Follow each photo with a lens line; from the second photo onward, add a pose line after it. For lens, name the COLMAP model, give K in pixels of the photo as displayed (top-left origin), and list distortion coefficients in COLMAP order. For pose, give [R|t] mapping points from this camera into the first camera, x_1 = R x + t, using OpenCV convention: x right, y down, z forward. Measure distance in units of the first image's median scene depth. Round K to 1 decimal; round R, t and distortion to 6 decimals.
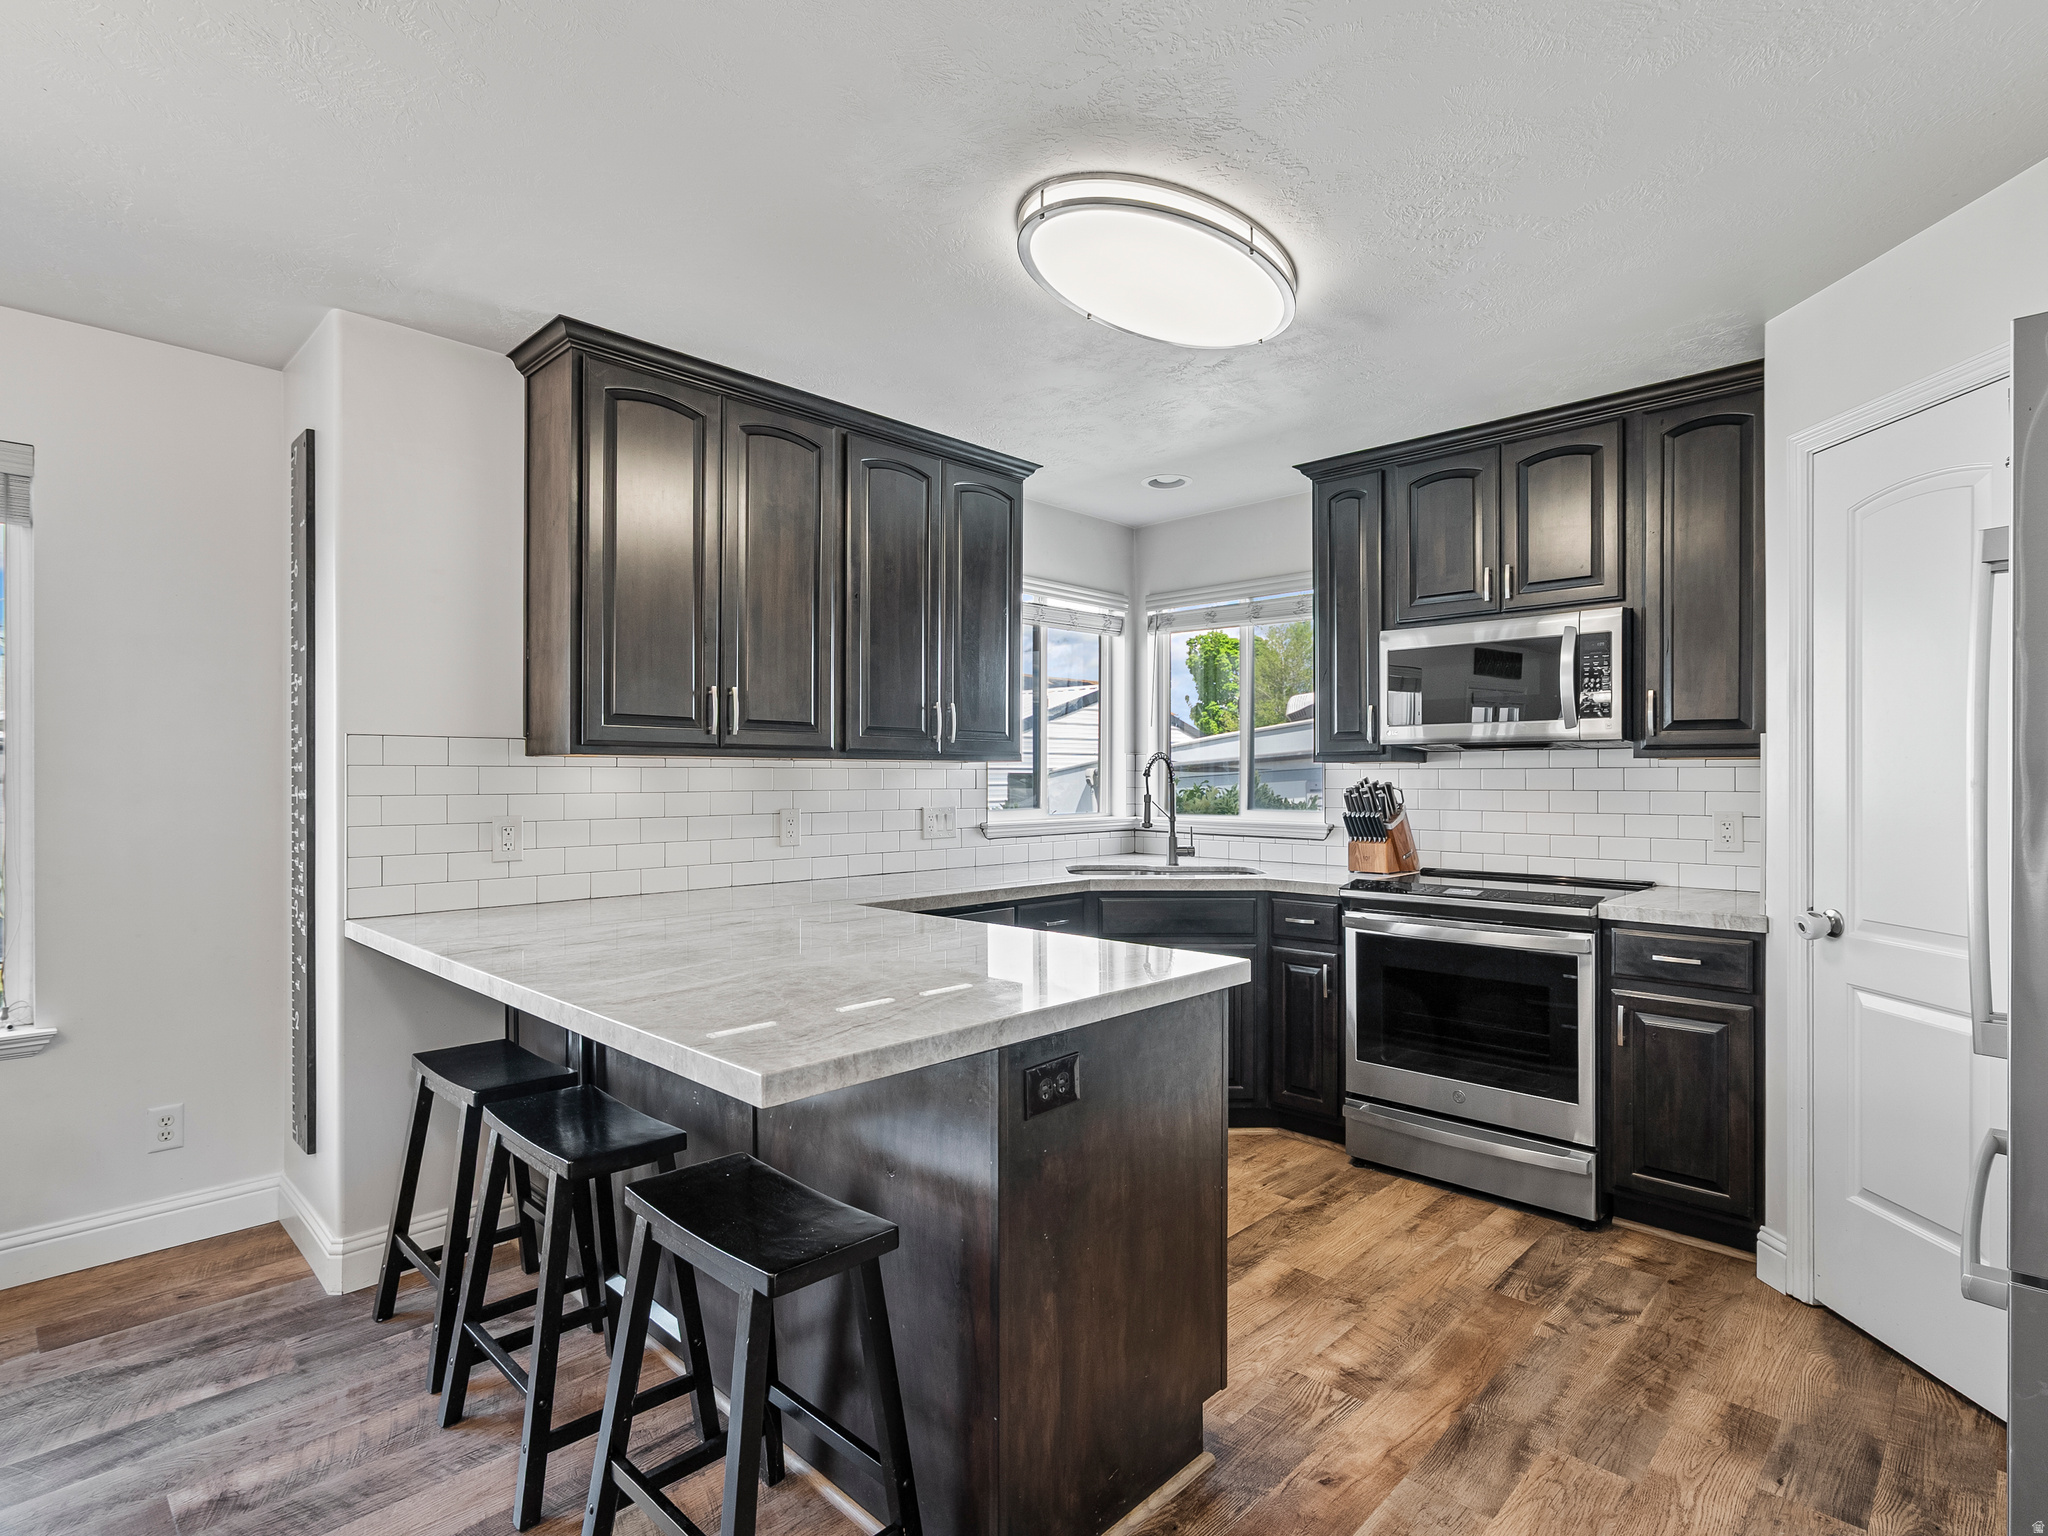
lens RADIAL K [[1051.4, 0, 1020.5], [0, 1051.4, 774.1], [0, 0, 1]] dist [0.001716, 0.003499]
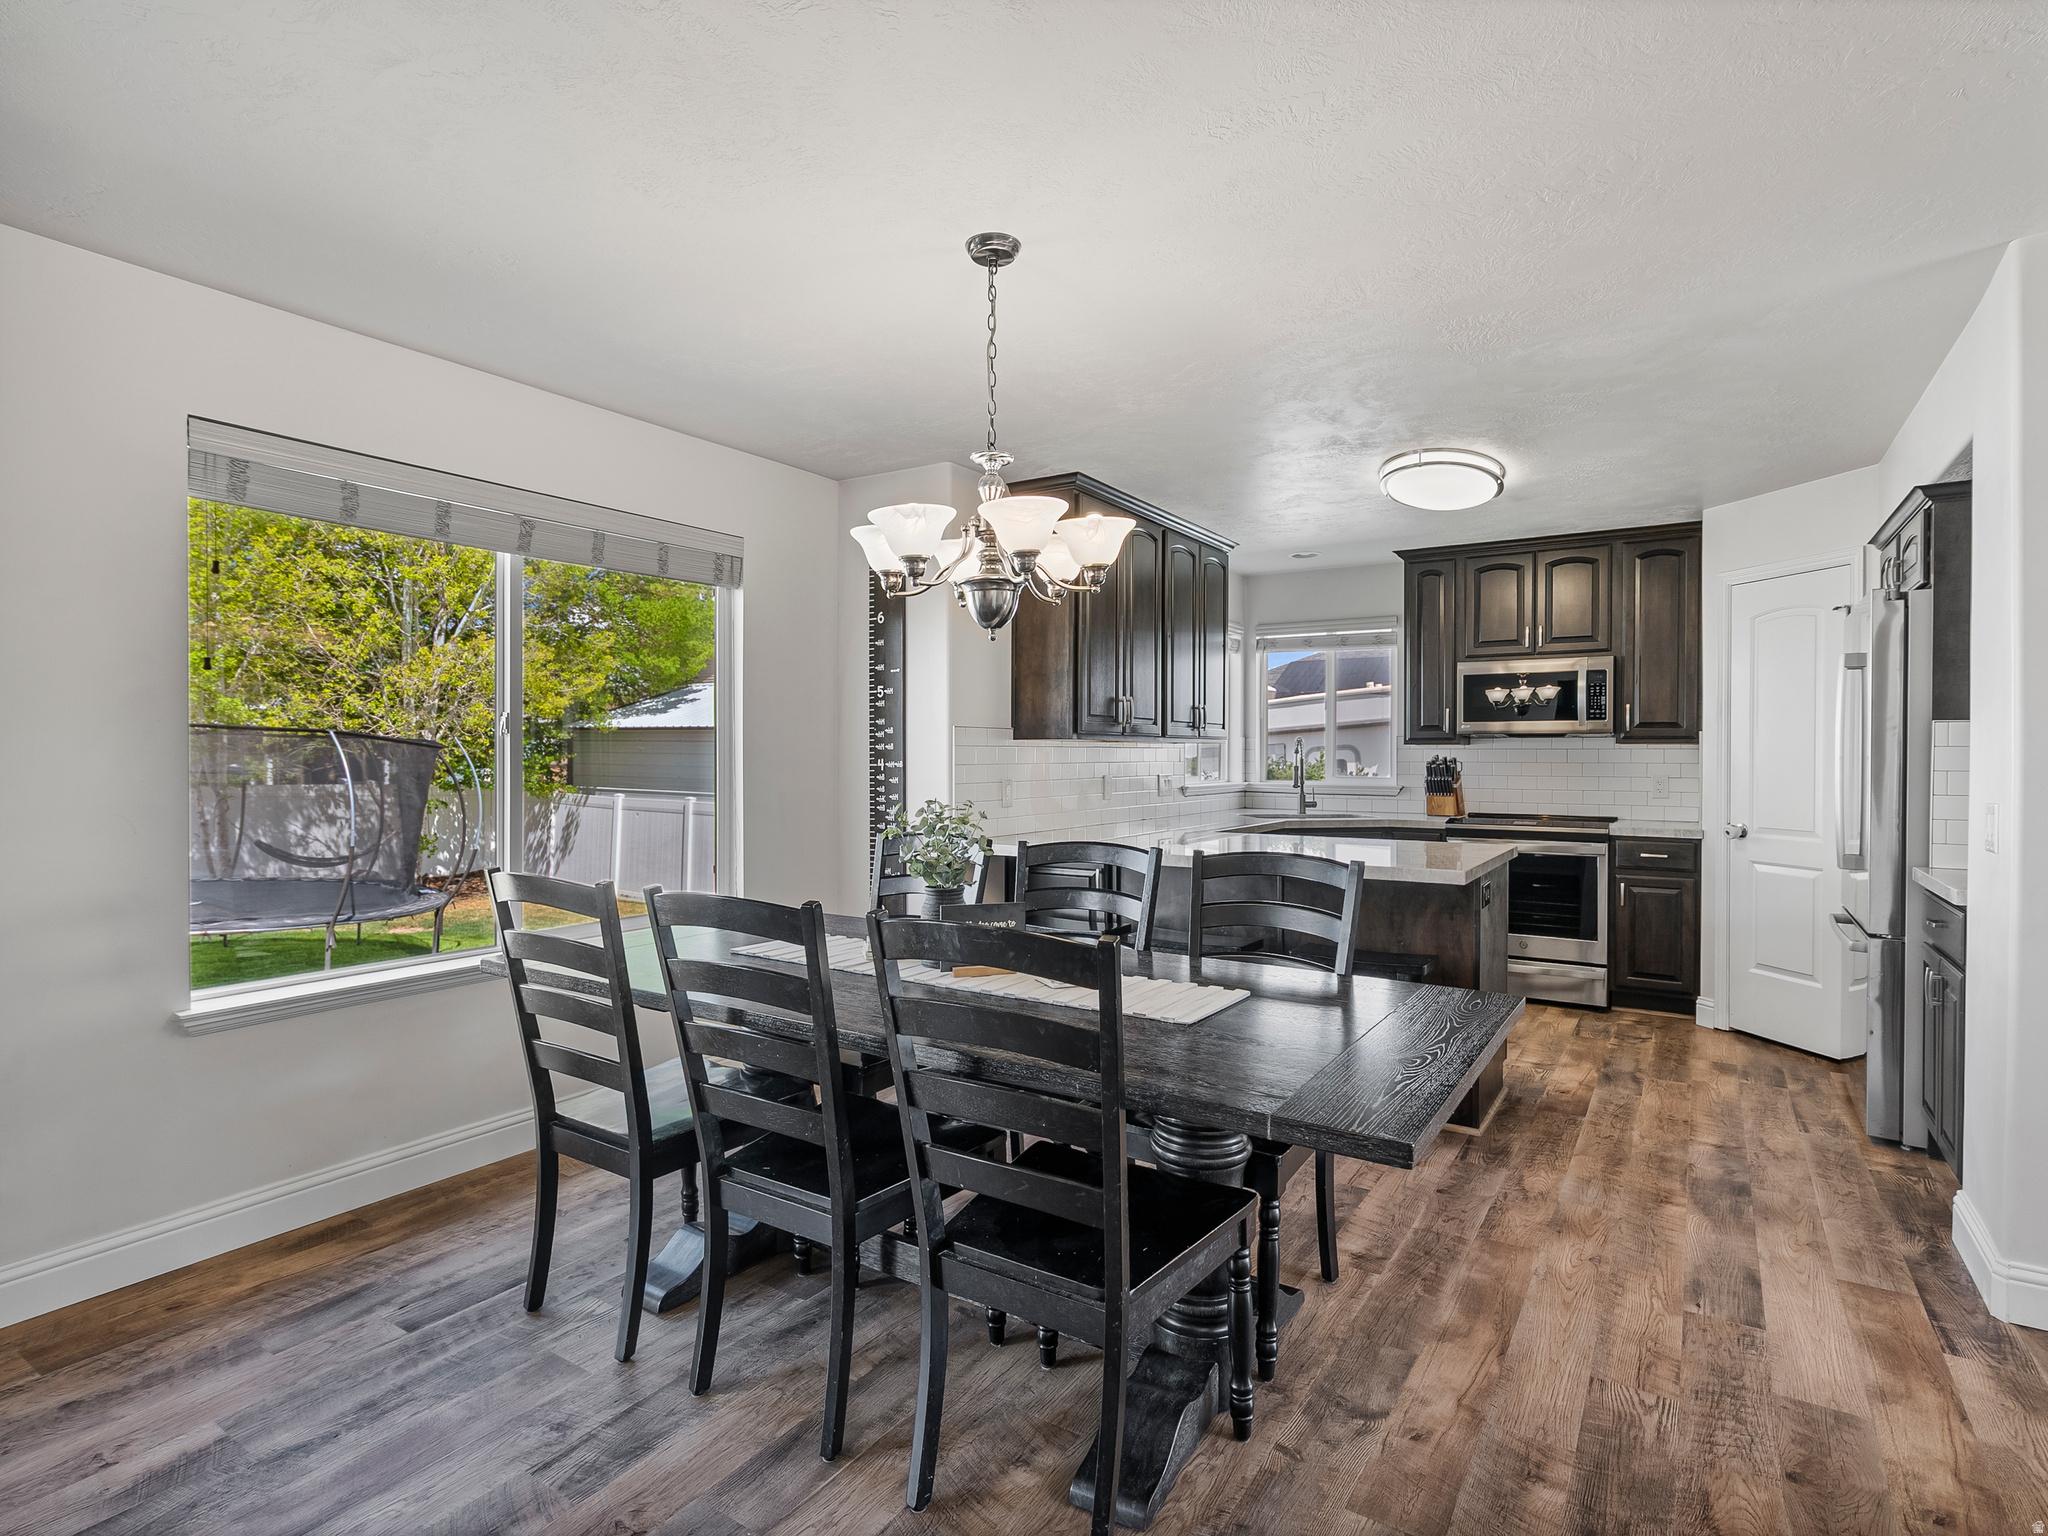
lens RADIAL K [[1051.4, 0, 1020.1], [0, 1051.4, 771.6], [0, 0, 1]] dist [0.001716, 0.003499]
pose [[0.981407, -0.000200, 0.191940, -0.750489], [-0.003480, 0.999817, 0.018835, 0.001354], [-0.191908, -0.019152, 0.981226, -0.531224]]
